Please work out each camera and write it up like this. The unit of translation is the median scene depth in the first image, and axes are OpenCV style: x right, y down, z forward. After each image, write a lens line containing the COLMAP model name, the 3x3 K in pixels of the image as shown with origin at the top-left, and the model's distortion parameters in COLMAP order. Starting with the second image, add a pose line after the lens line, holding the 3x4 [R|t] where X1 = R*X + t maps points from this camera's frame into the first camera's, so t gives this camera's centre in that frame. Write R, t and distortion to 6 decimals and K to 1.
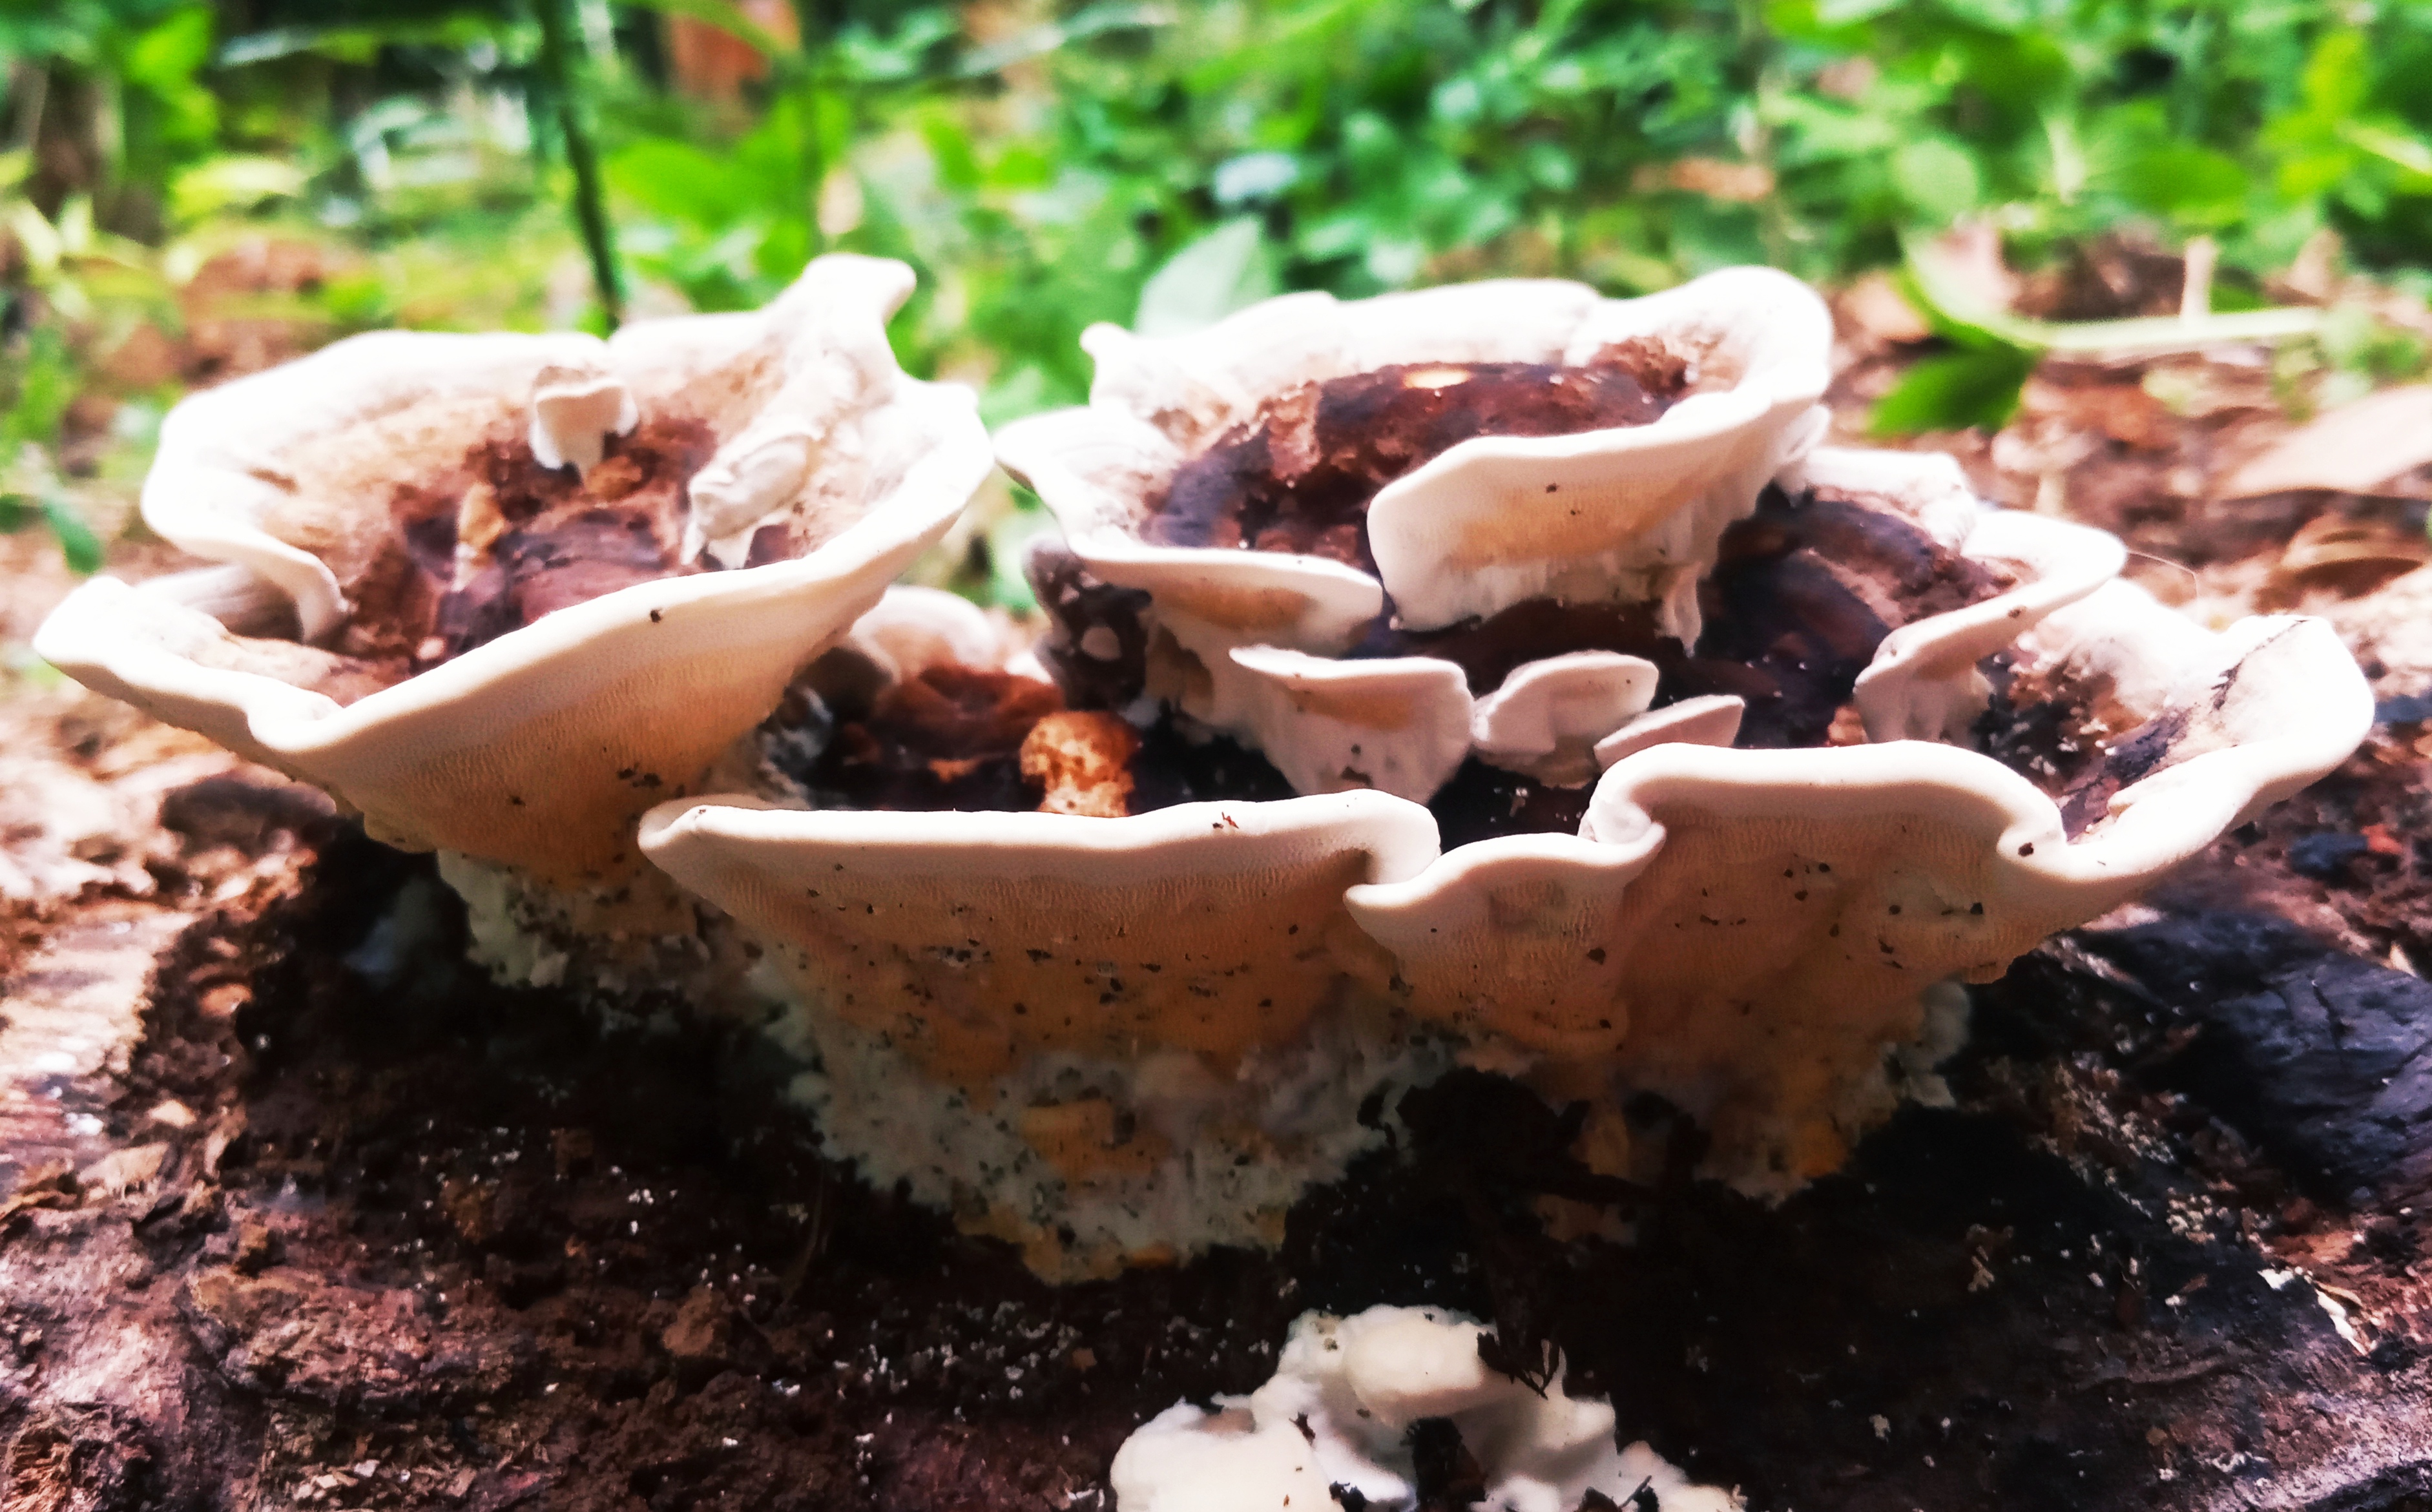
lens RADIAL K [[2315.7, 0, 1211.6], [0, 2315.7, 746.2], [0, 0, 1]] dist [-0.031359, 0.000000]
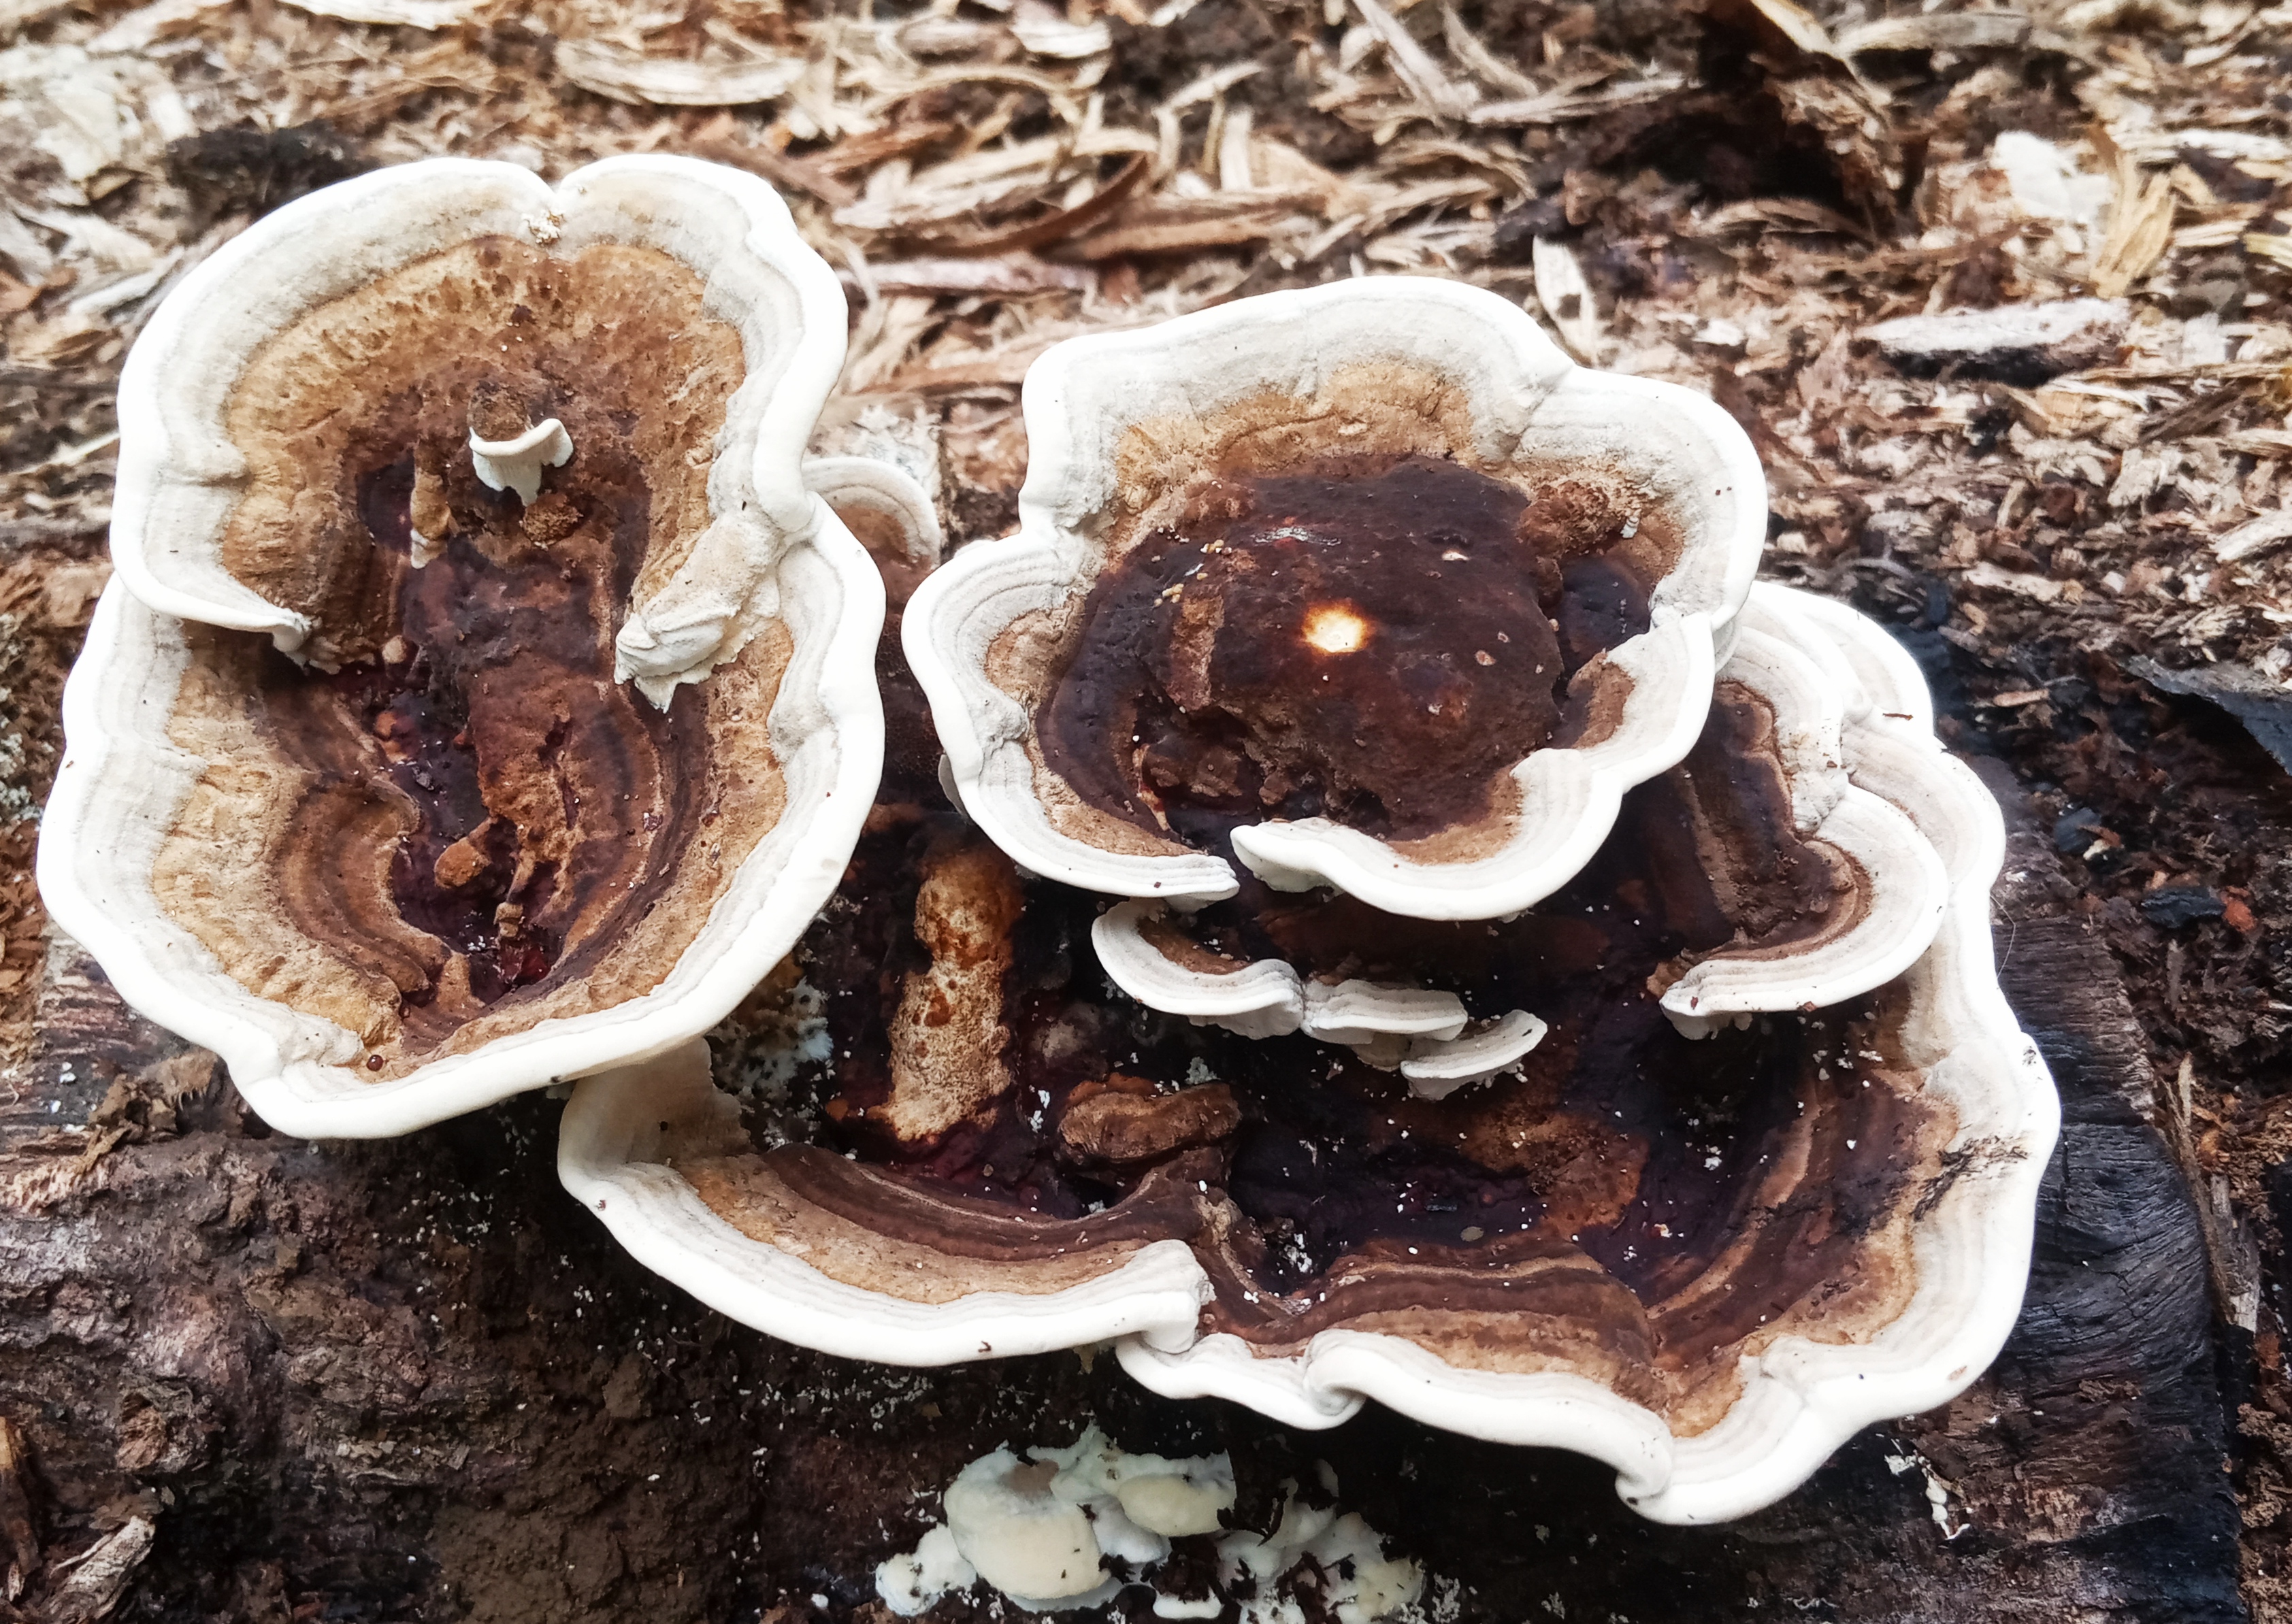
lens RADIAL K [[2429.2, 0, 1150.9], [0, 2429.2, 833.6], [0, 0, 1]] dist [0.018398, 0.000000]
pose [[0.991114, 0.125116, -0.045151, 0.087037], [-0.078616, 0.824818, 0.559906, -0.768194], [0.107295, -0.551381, 0.827325, 0.070120]]
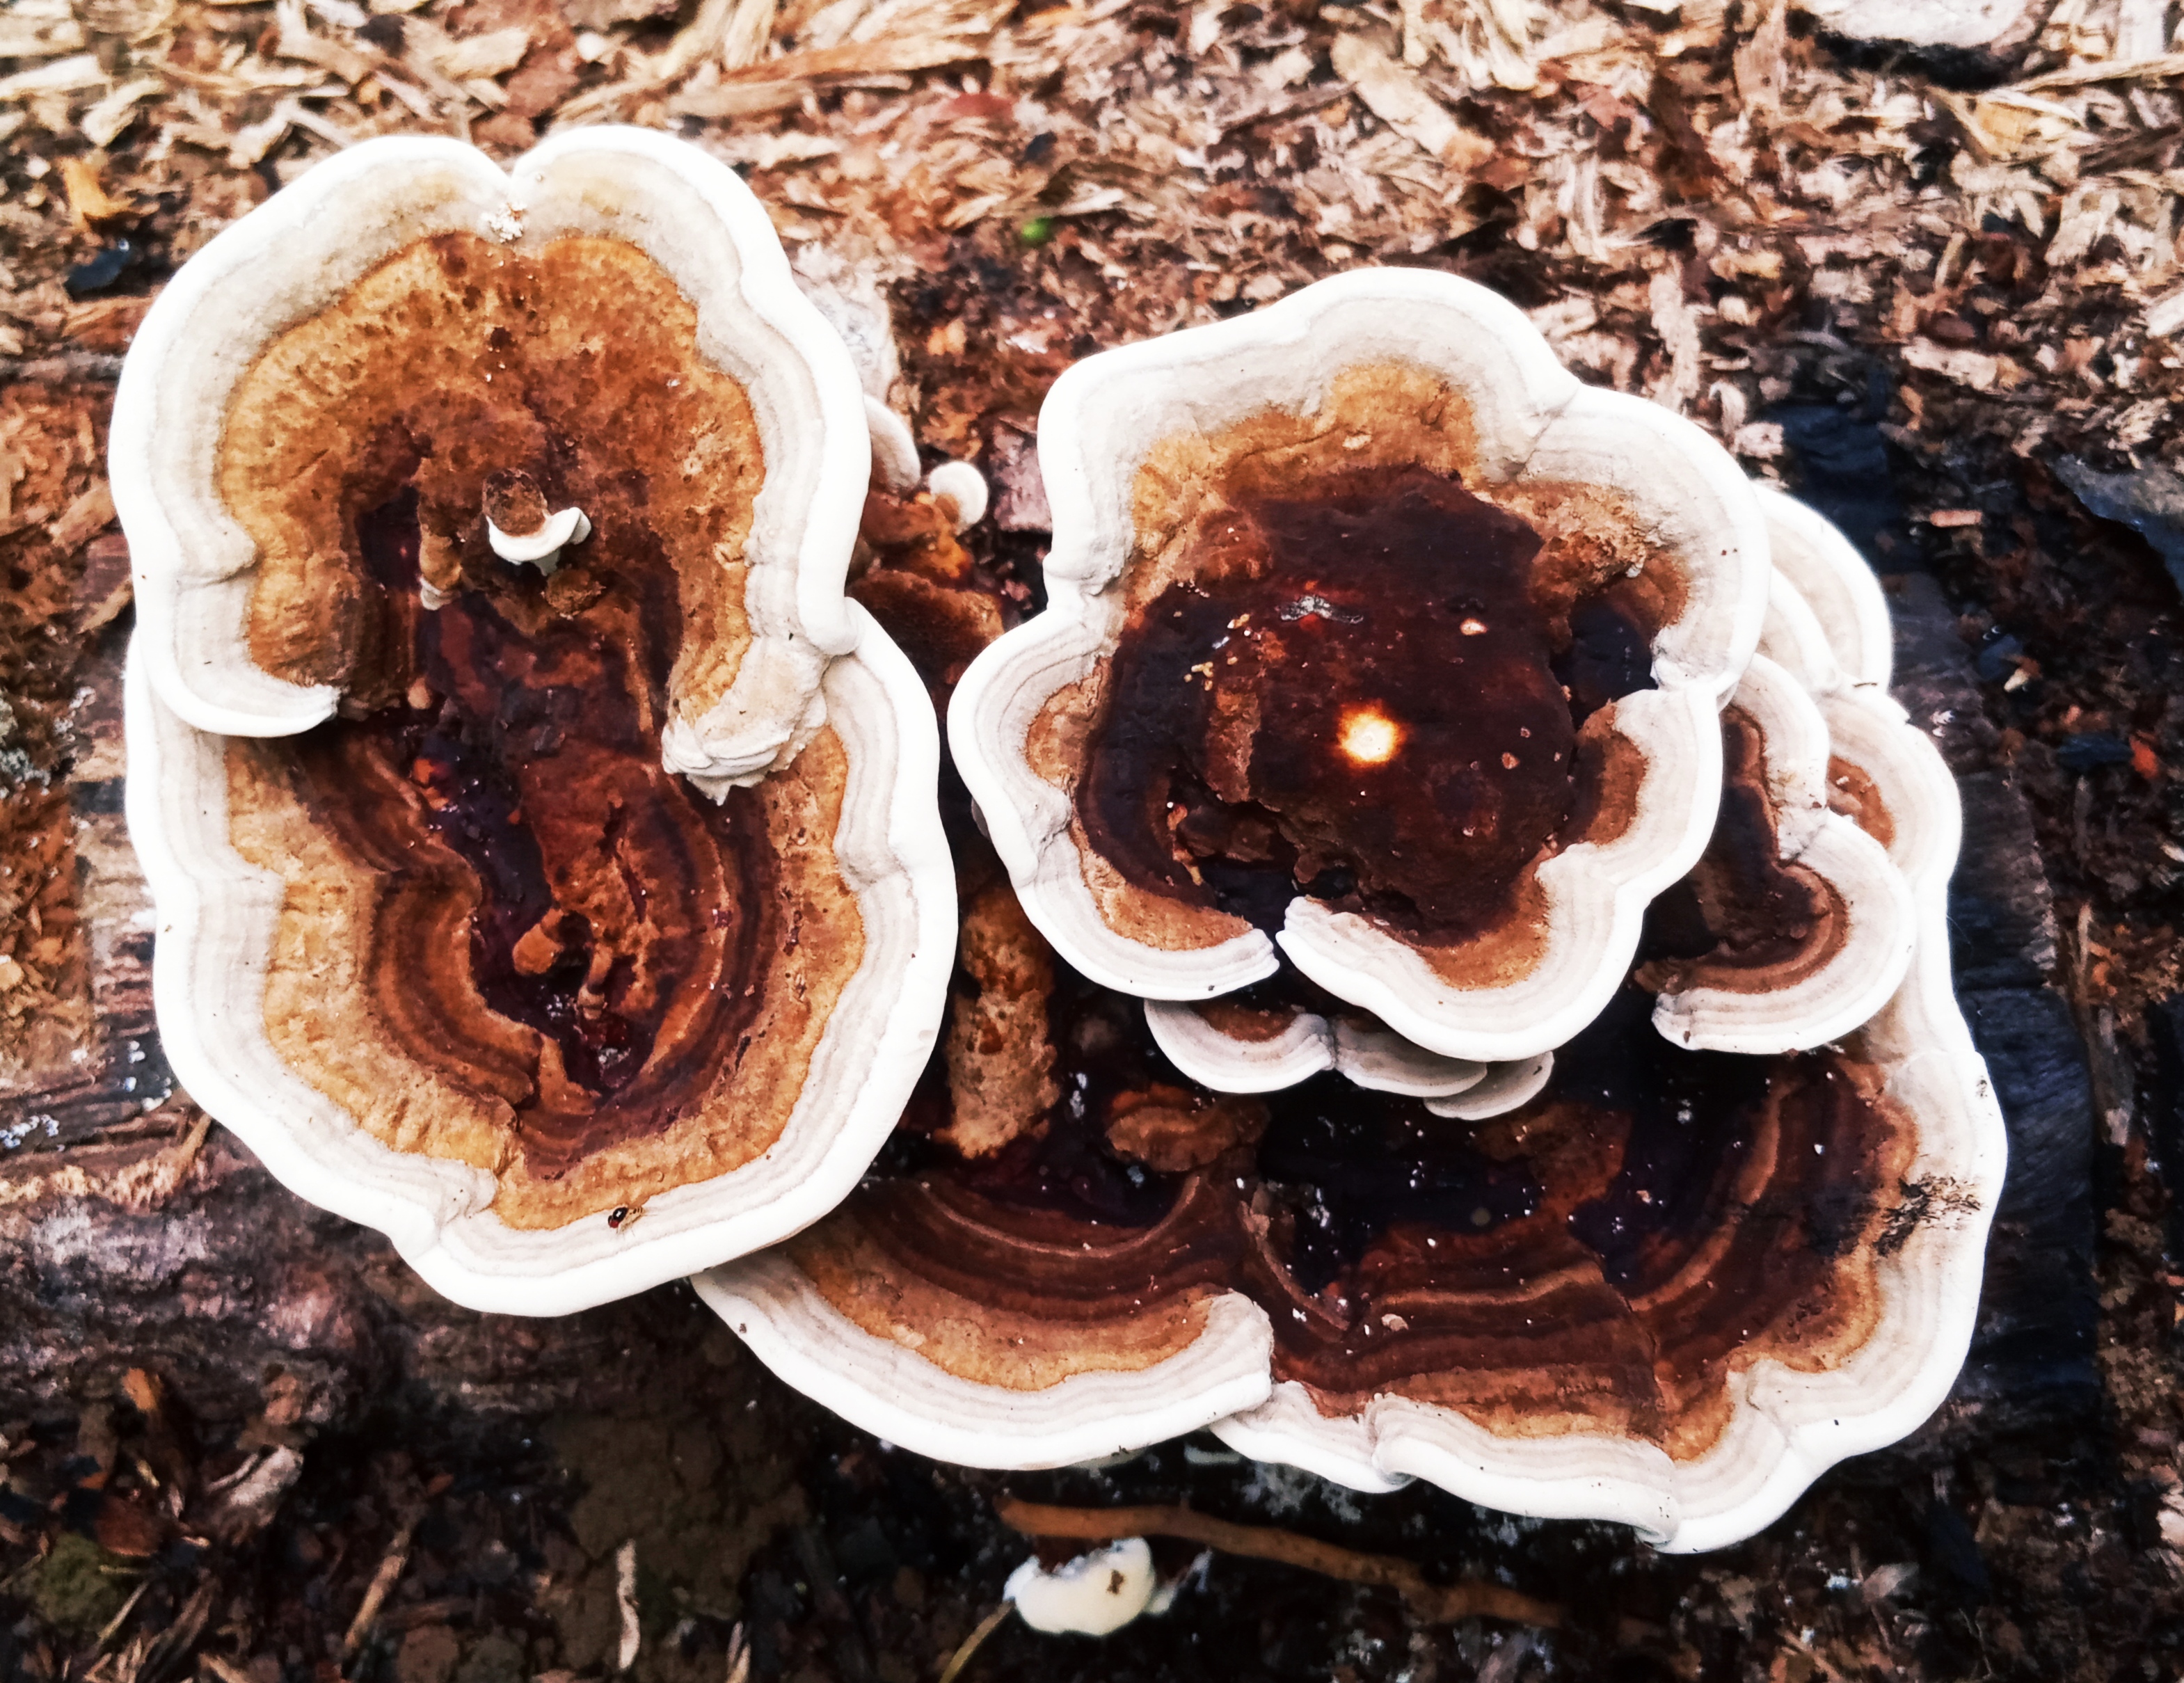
lens RADIAL K [[2501.4, 0, 1087.7], [0, 2501.4, 840.7], [0, 0, 1]] dist [0.011936, 0.000000]
pose [[0.995493, 0.074678, 0.058449, -0.107834], [-0.091557, 0.596277, 0.797541, -1.180400], [0.024707, -0.799298, 0.600427, 0.300279]]
